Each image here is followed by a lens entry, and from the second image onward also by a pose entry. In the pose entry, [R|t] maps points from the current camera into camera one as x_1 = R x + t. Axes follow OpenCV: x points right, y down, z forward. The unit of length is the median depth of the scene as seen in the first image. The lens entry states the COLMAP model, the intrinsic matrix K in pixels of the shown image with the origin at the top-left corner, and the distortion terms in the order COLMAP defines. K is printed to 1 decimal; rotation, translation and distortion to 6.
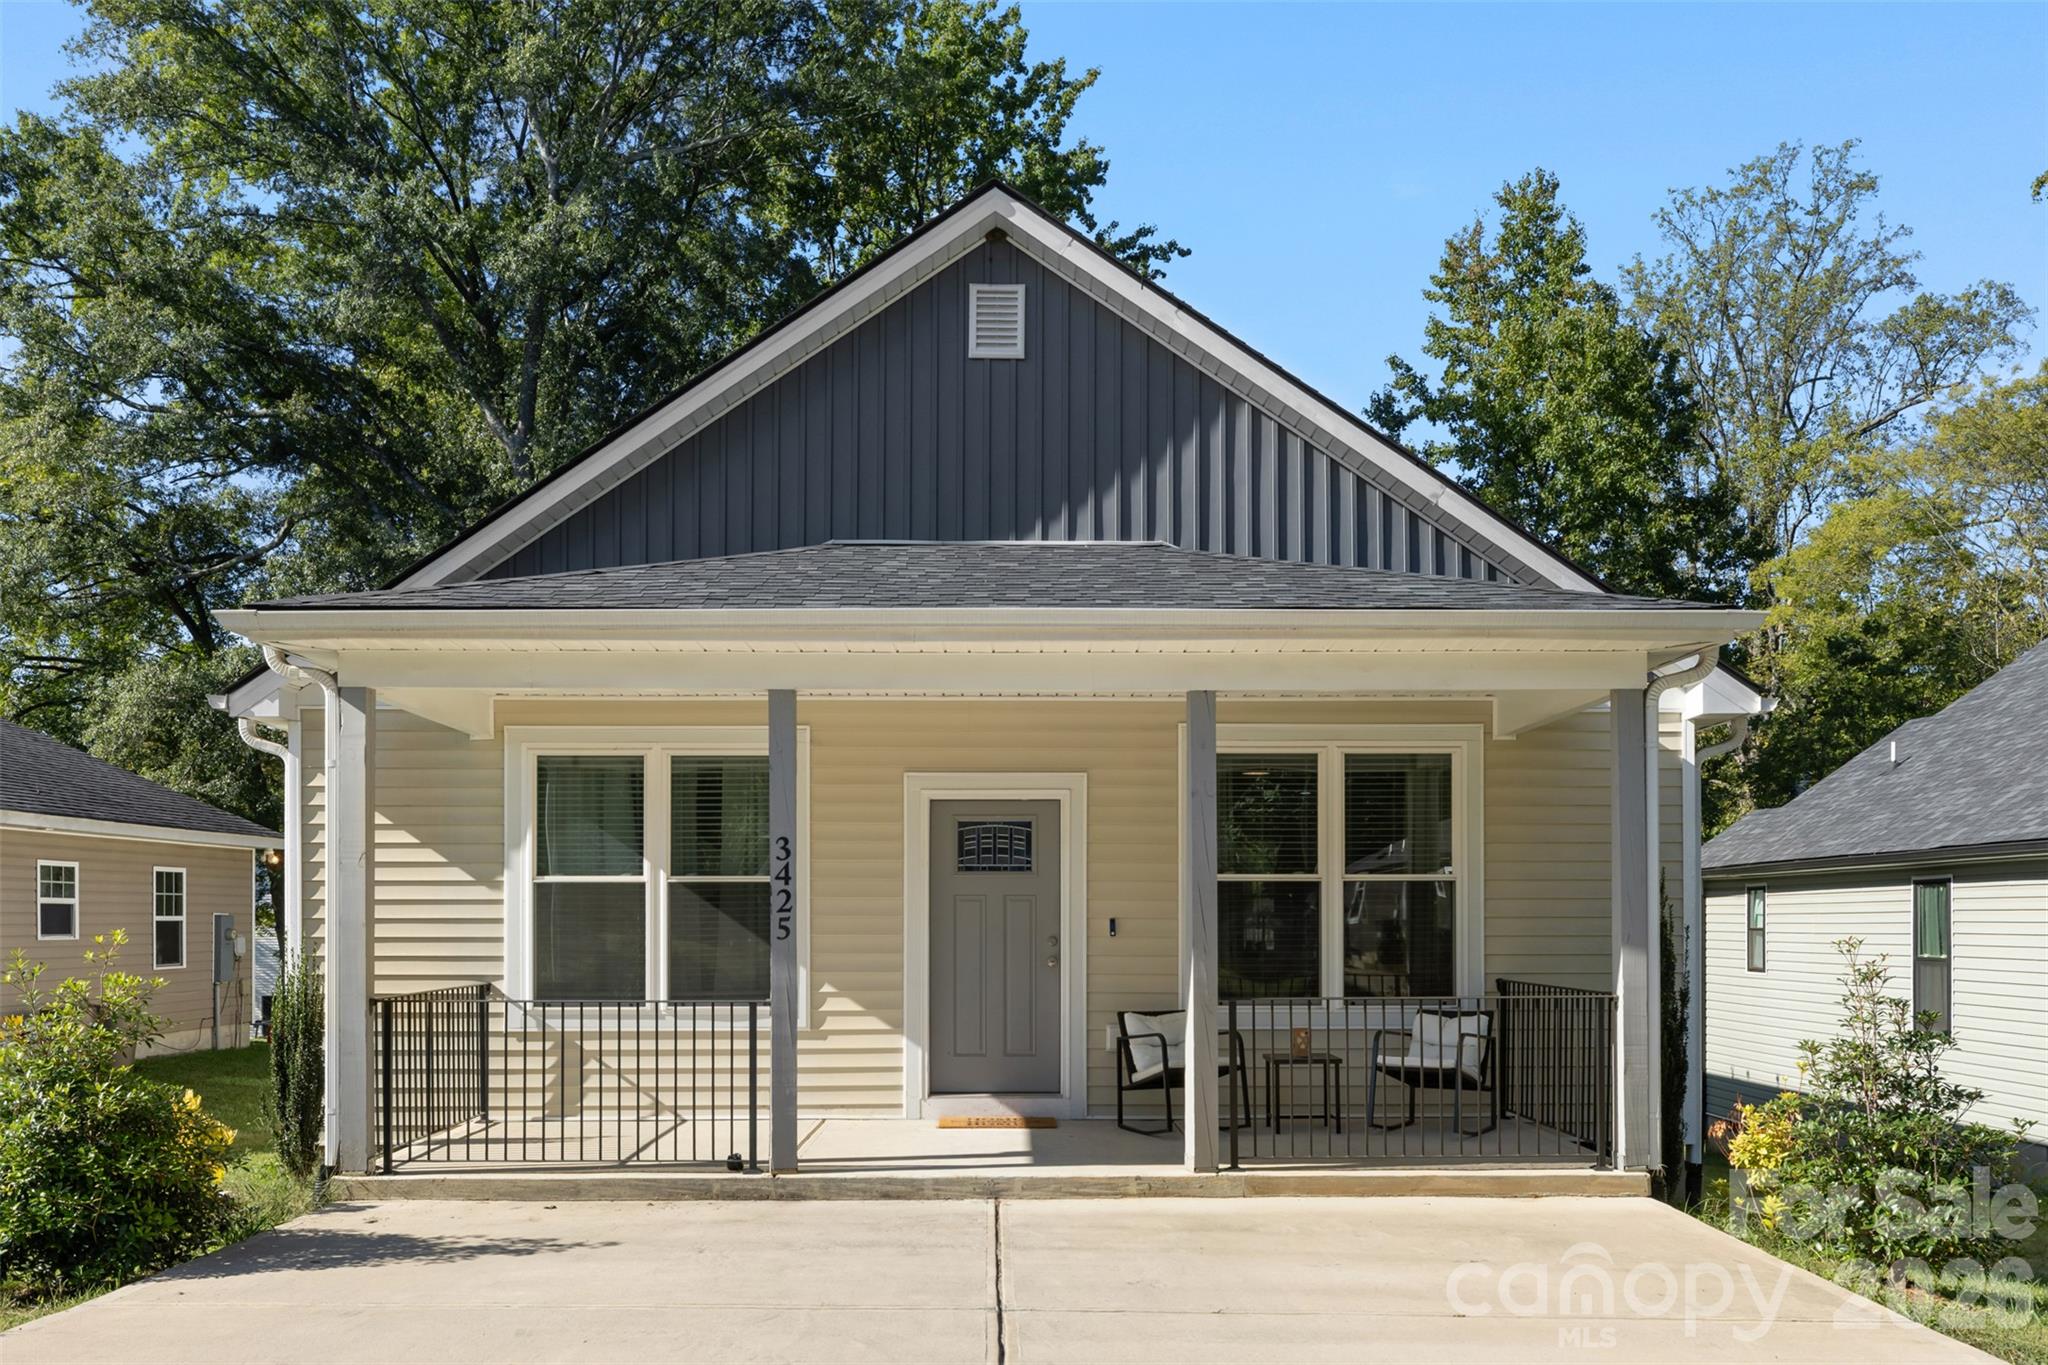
lens RADIAL K [[1720.3, 0, 1027.8], [0, 1720.3, 808.3], [0, 0, 1]] dist [-0.012248, 0.019729]
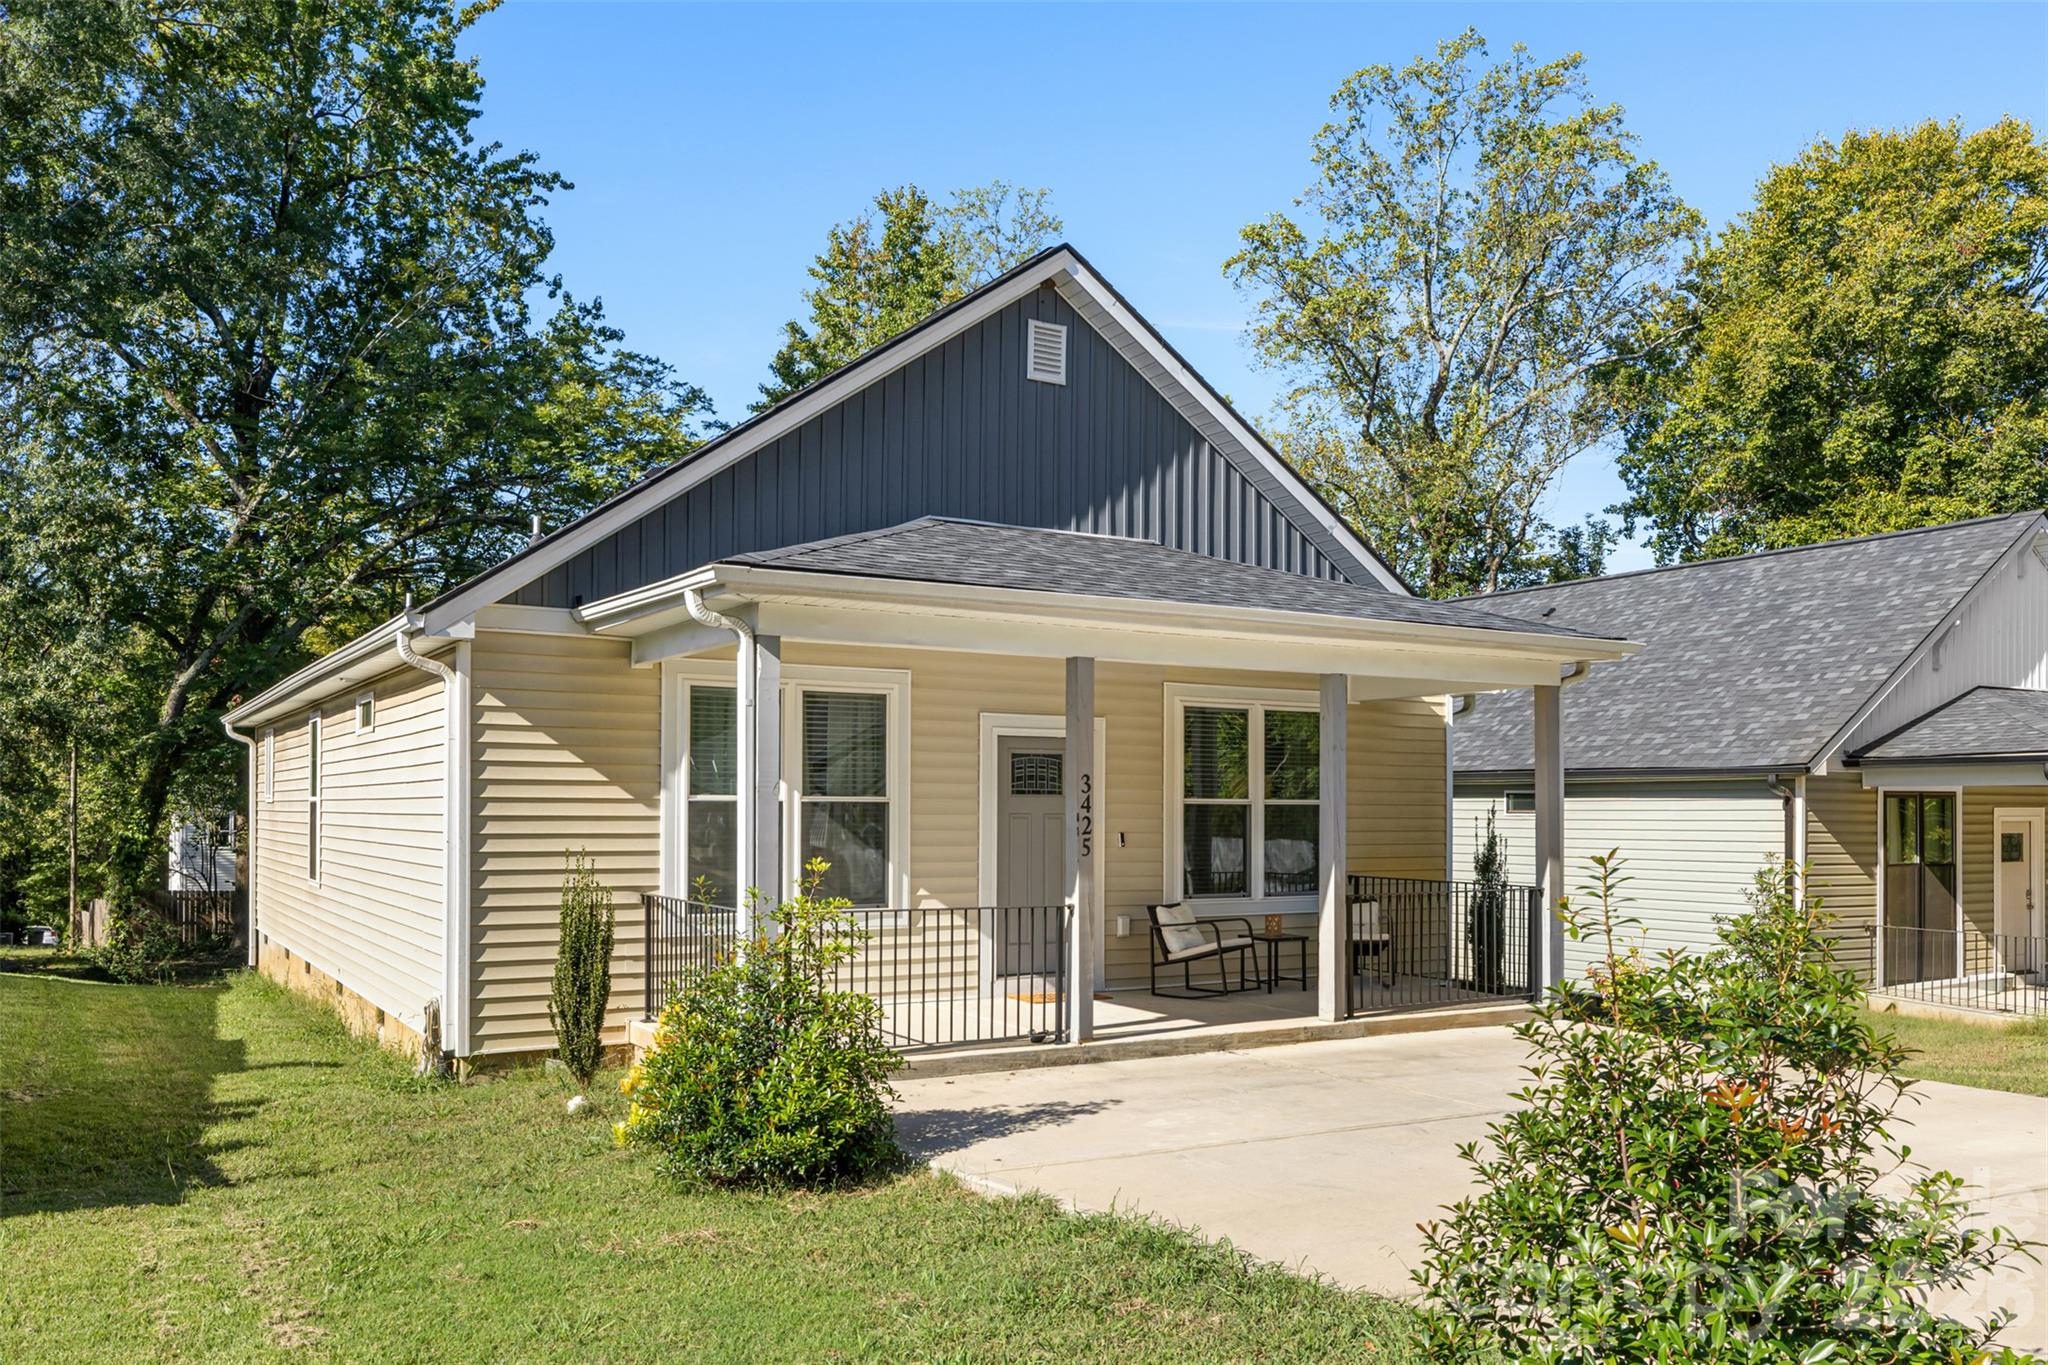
lens RADIAL K [[1589.4, 0, 1024.0], [0, 1589.4, 682.5], [0, 0, 1]] dist [0.002232, -0.000369]
pose [[0.865471, 0.045506, 0.498887, -0.609237], [-0.039699, 0.998964, -0.022251, -0.018369], [-0.499383, -0.000547, 0.866381, 0.009989]]
